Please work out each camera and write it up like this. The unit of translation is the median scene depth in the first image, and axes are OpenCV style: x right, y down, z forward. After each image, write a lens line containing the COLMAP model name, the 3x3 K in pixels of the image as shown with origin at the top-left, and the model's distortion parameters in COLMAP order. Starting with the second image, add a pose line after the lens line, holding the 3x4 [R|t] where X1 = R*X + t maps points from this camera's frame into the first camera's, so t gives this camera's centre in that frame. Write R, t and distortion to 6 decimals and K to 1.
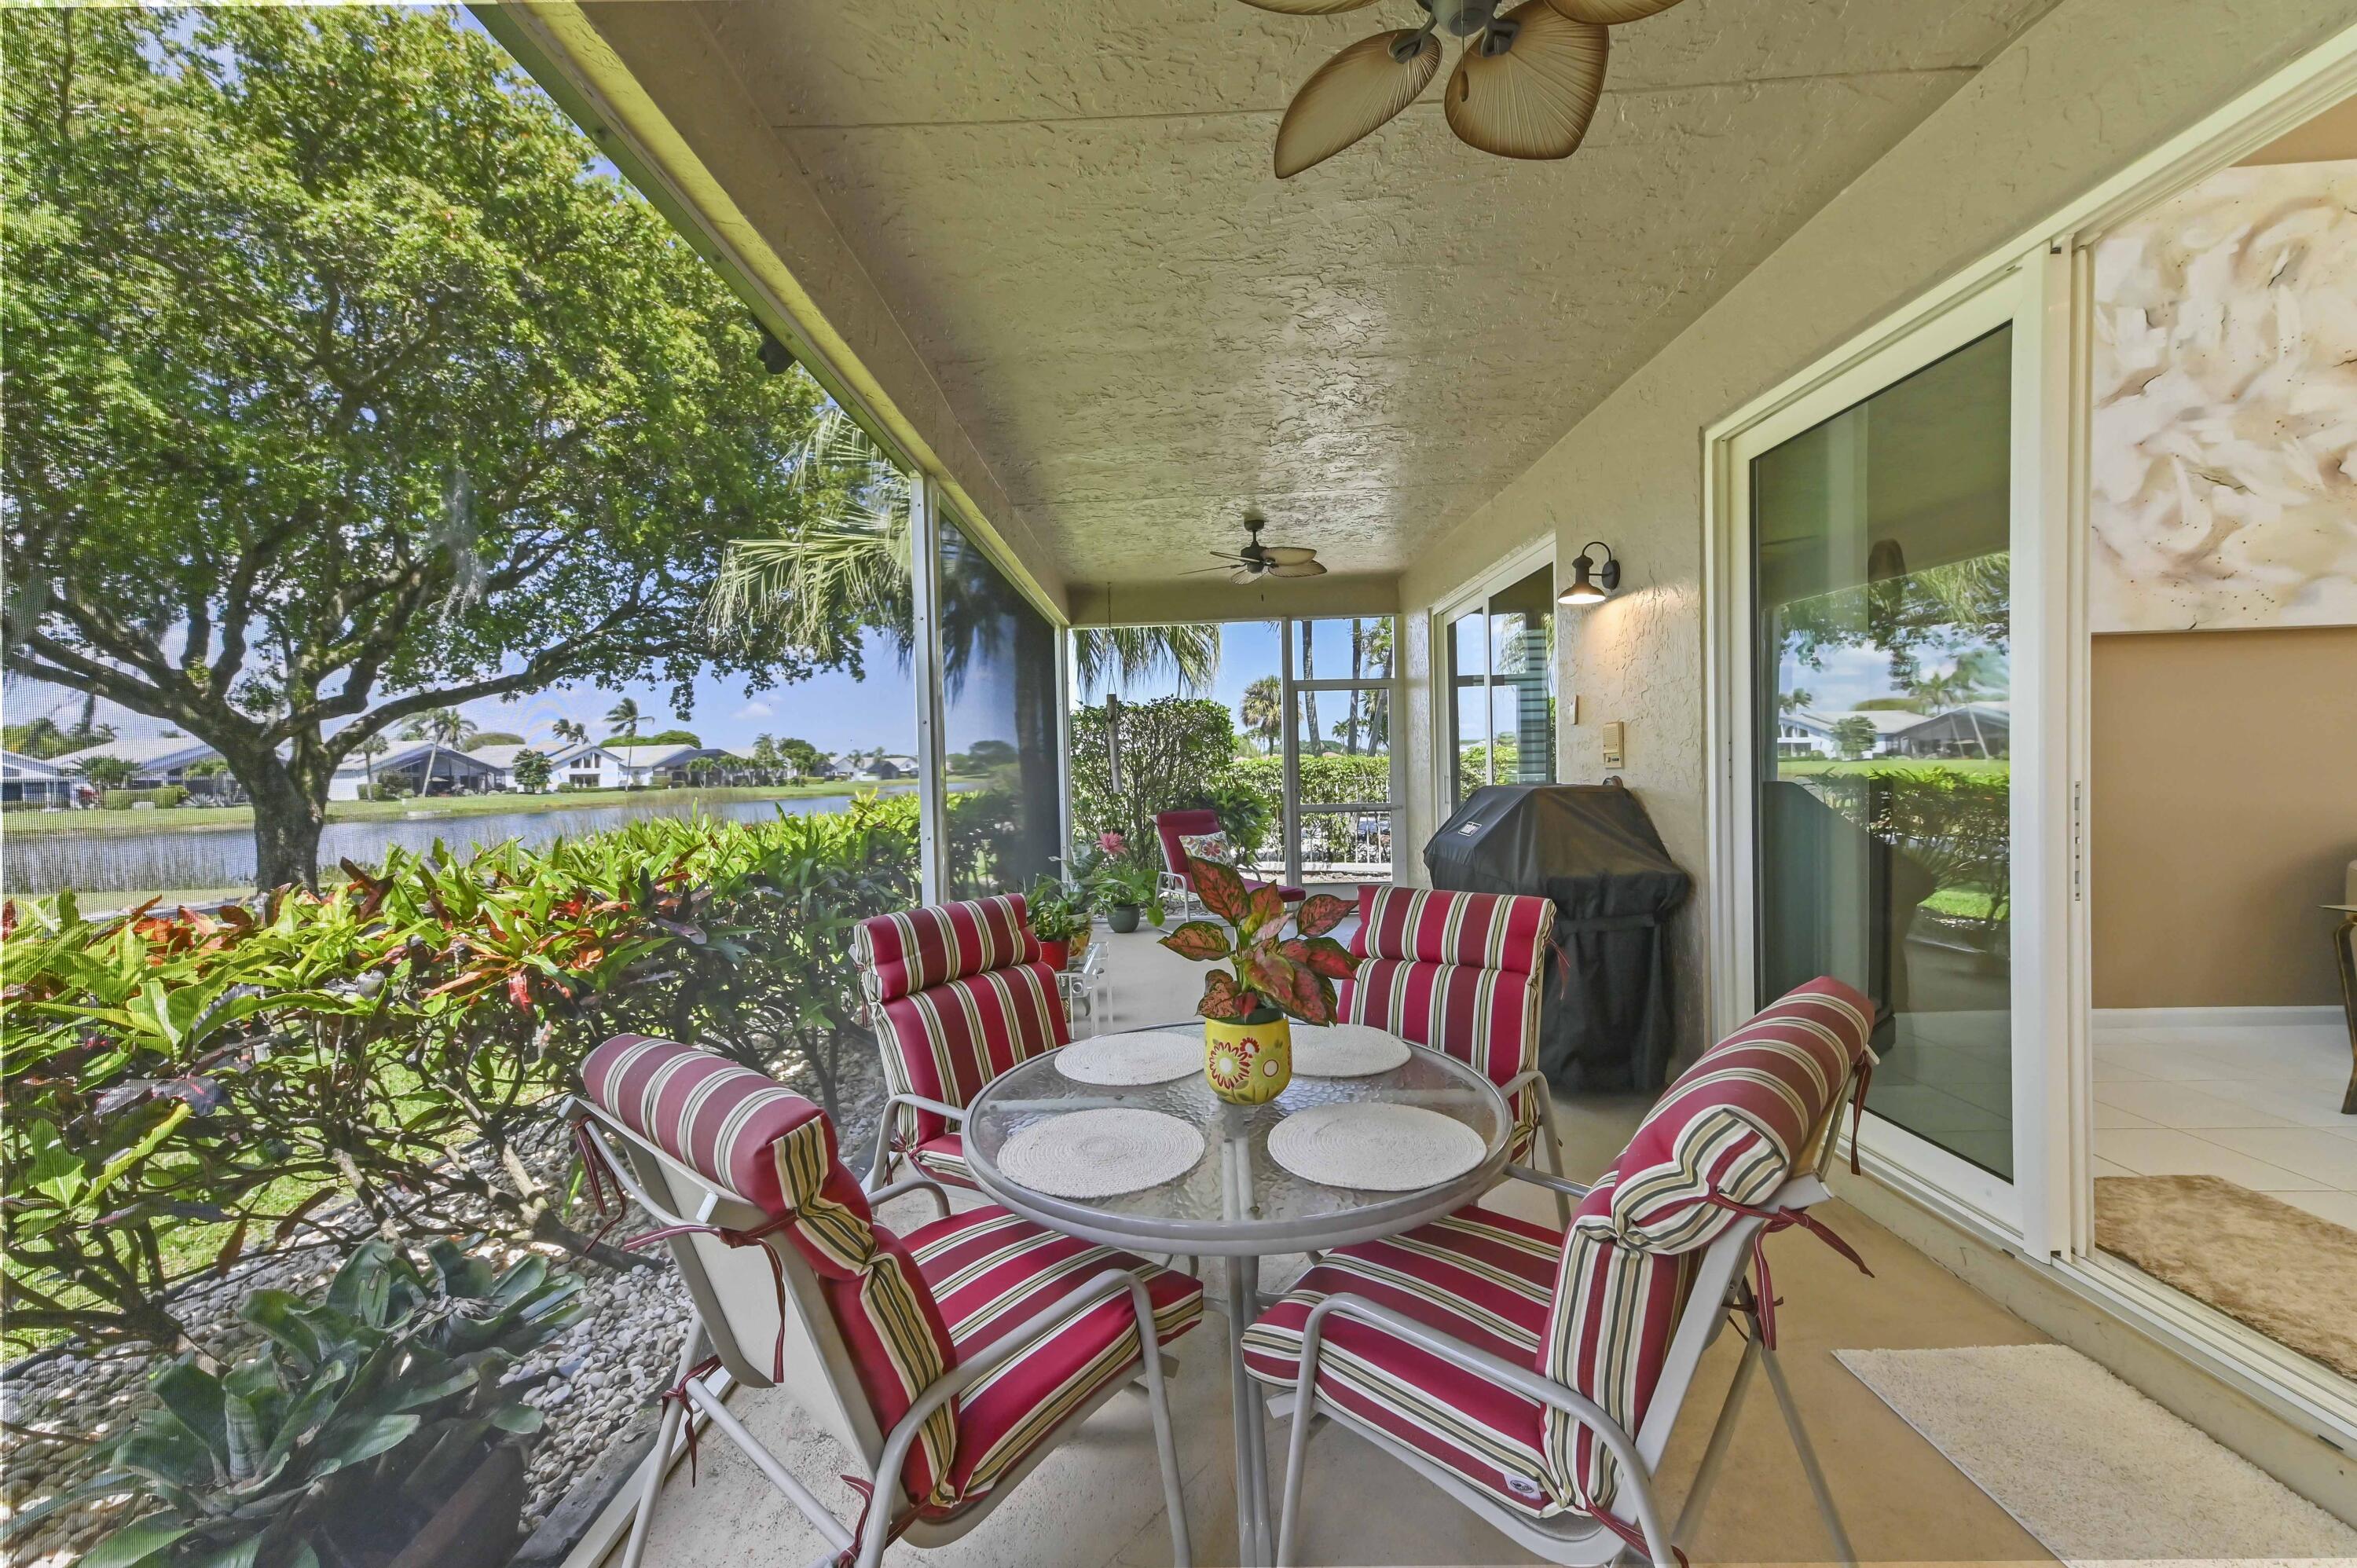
lens RADIAL K [[944.7, 0, 1198.5], [0, 944.7, 789.2], [0, 0, 1]] dist [0.012665, 0.000736]
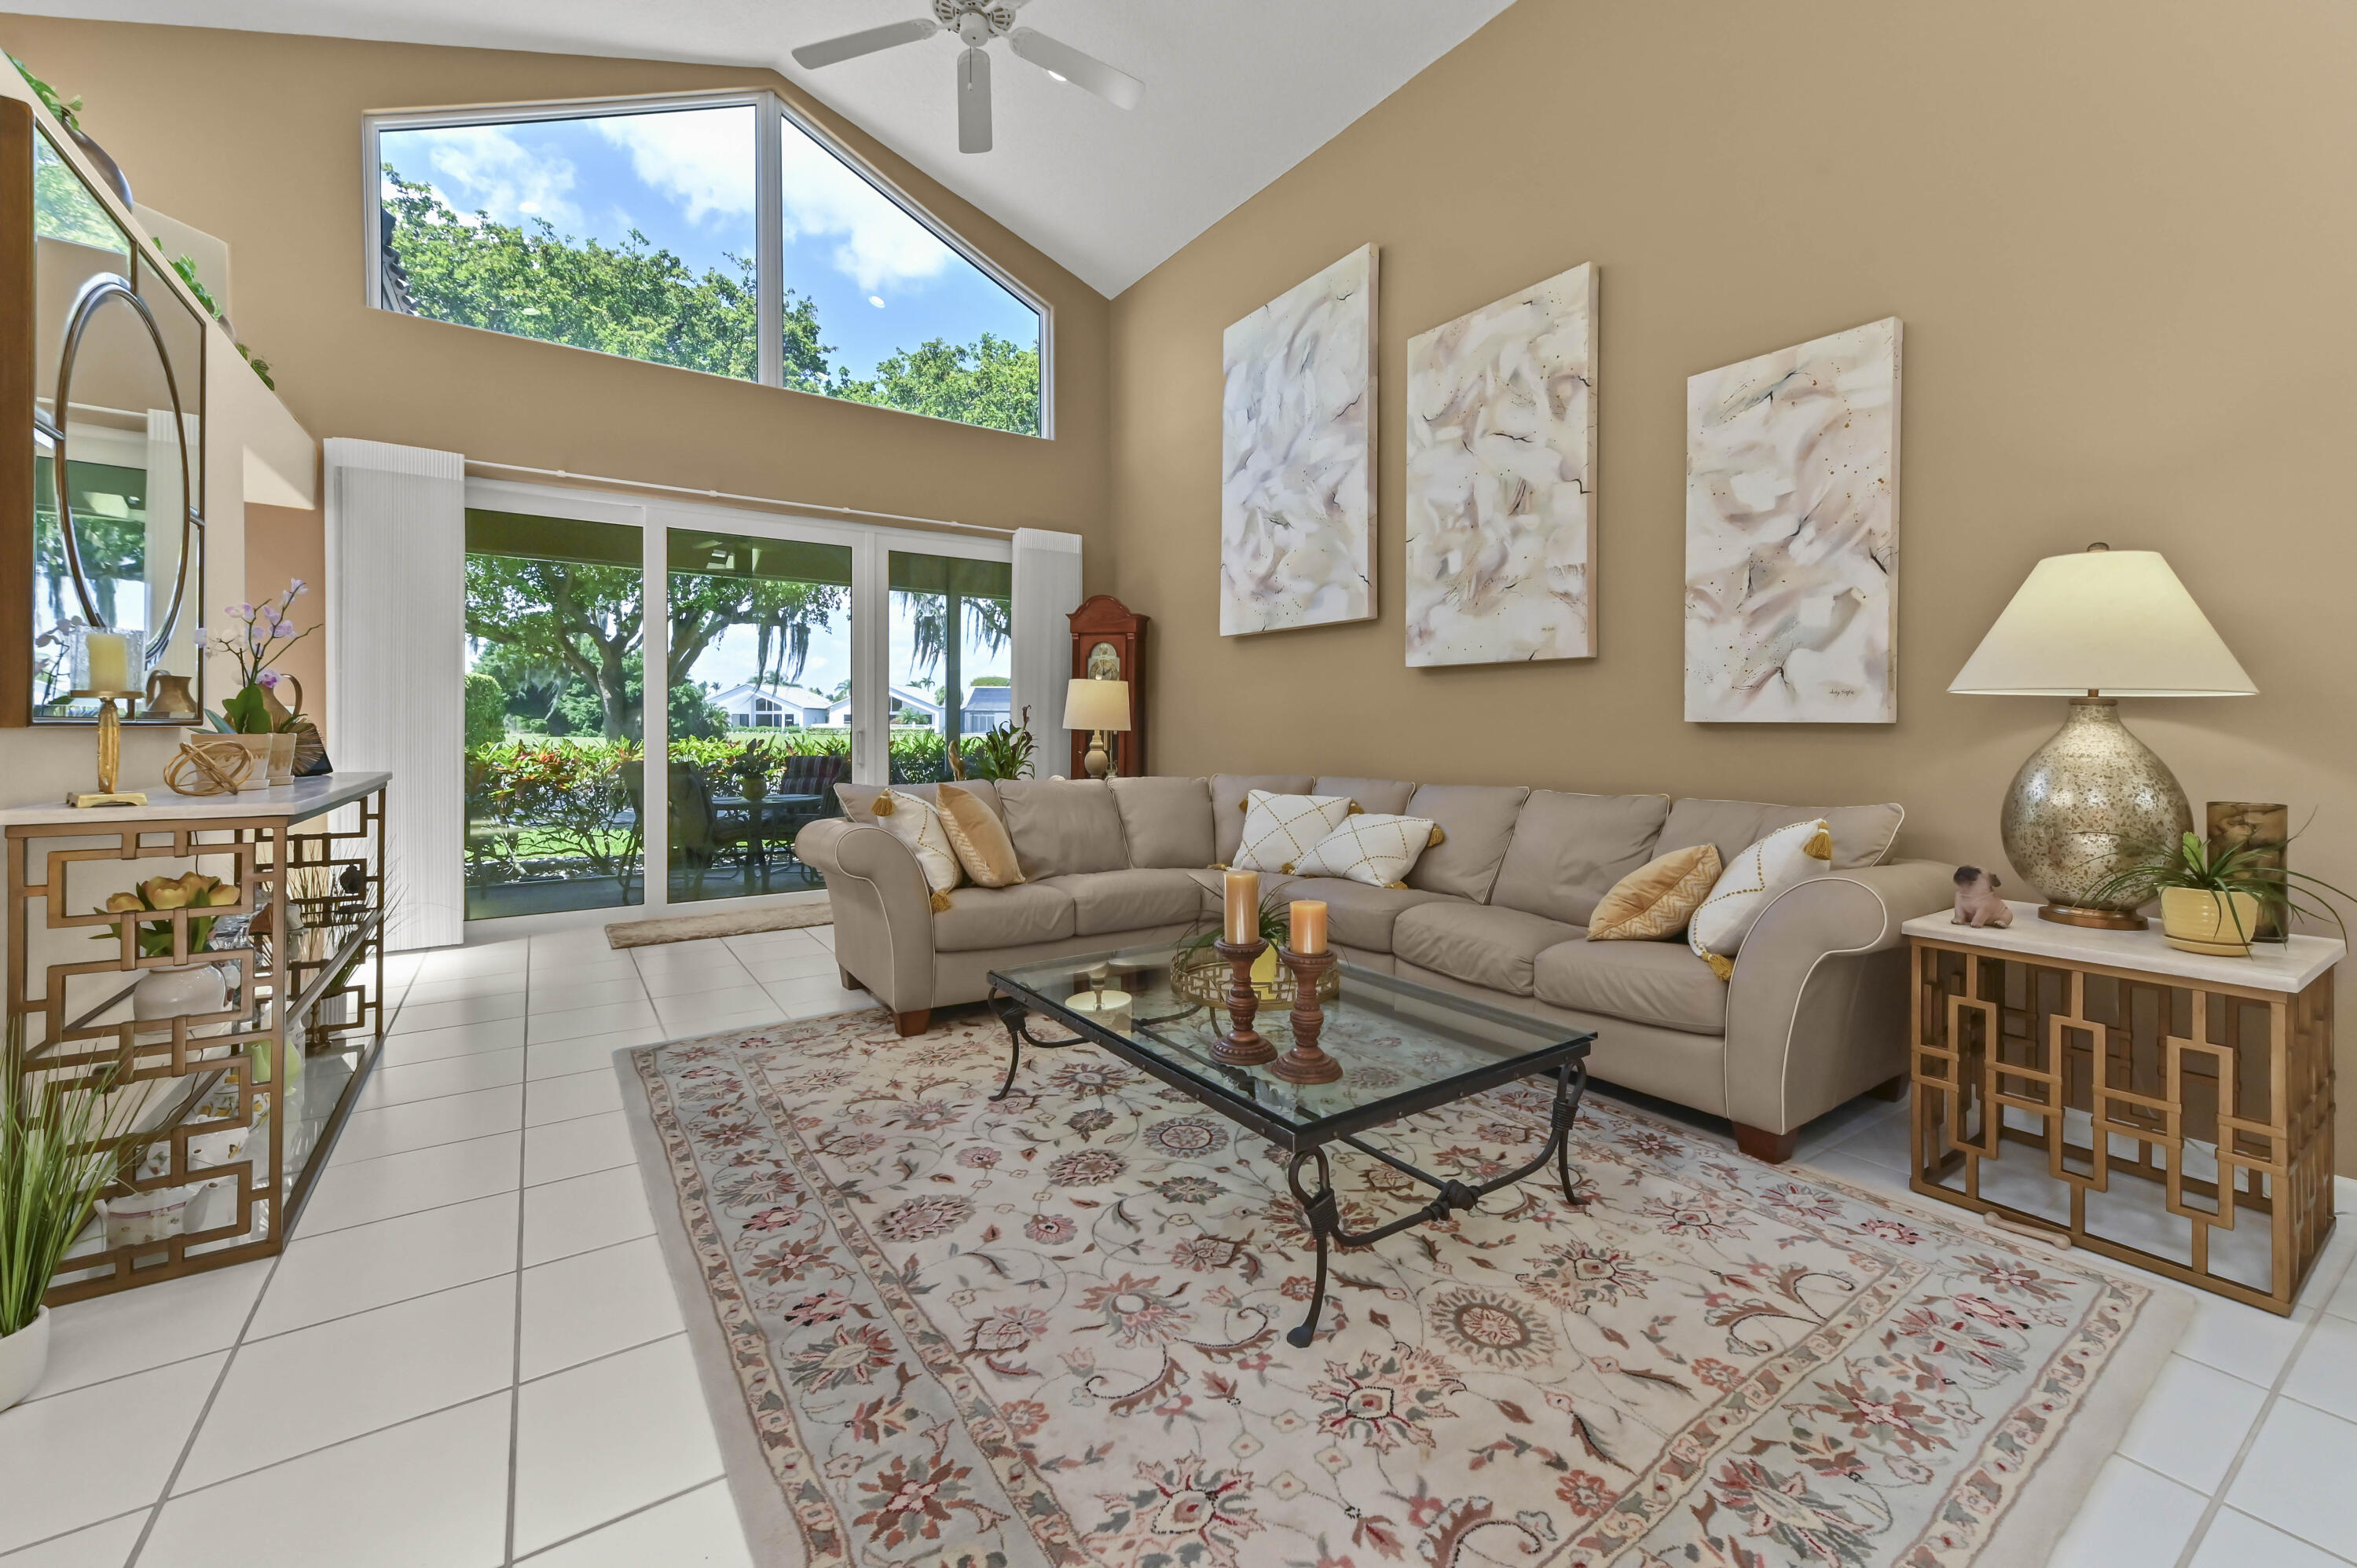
lens RADIAL K [[944.7, 0, 1179.2], [0, 944.7, 727.5], [0, 0, 1]] dist [0.012665, 0.000736]
pose [[0.563141, 0.028675, -0.825863, 0.090713], [-0.035433, 0.999317, 0.010536, -0.001618], [0.825601, 0.023329, 0.563772, 0.005744]]
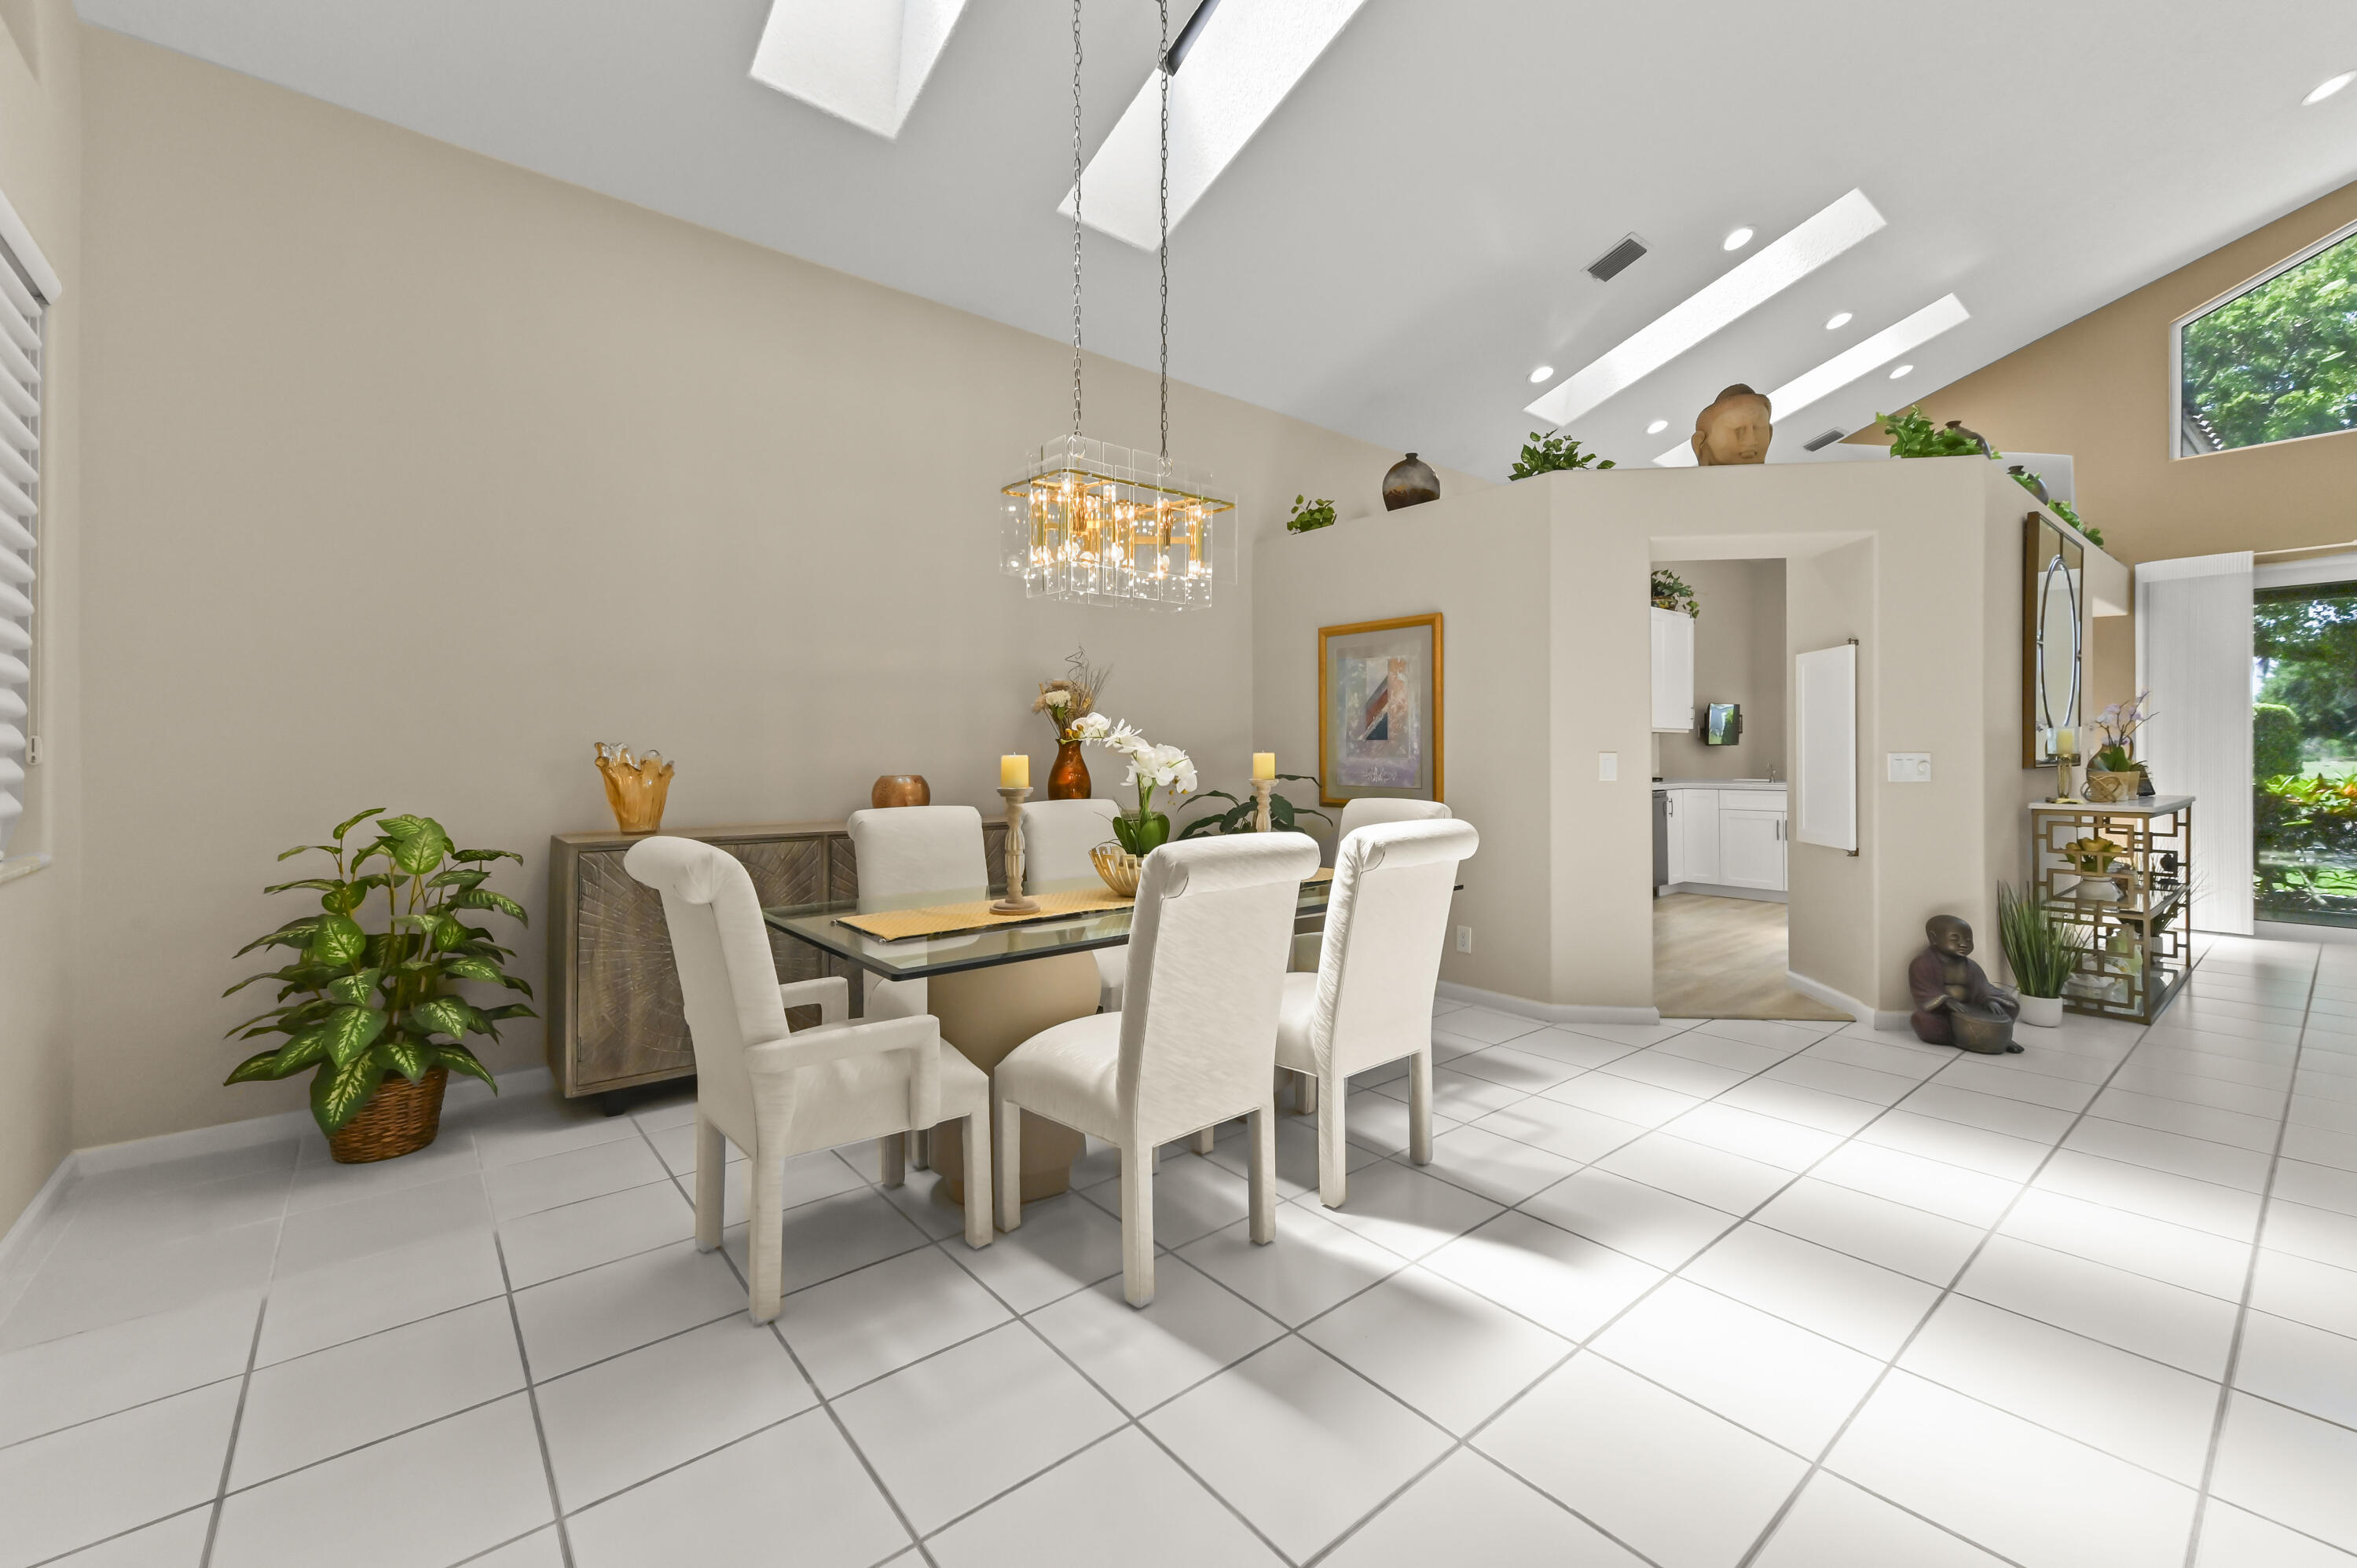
lens RADIAL K [[944.7, 0, 1185.0], [0, 944.7, 756.4], [0, 0, 1]] dist [0.012665, 0.000736]
pose [[-0.772383, 0.030978, -0.634401, 0.125054], [0.010712, 0.999303, 0.035755, -0.003459], [0.635066, 0.020821, -0.772177, 0.007218]]
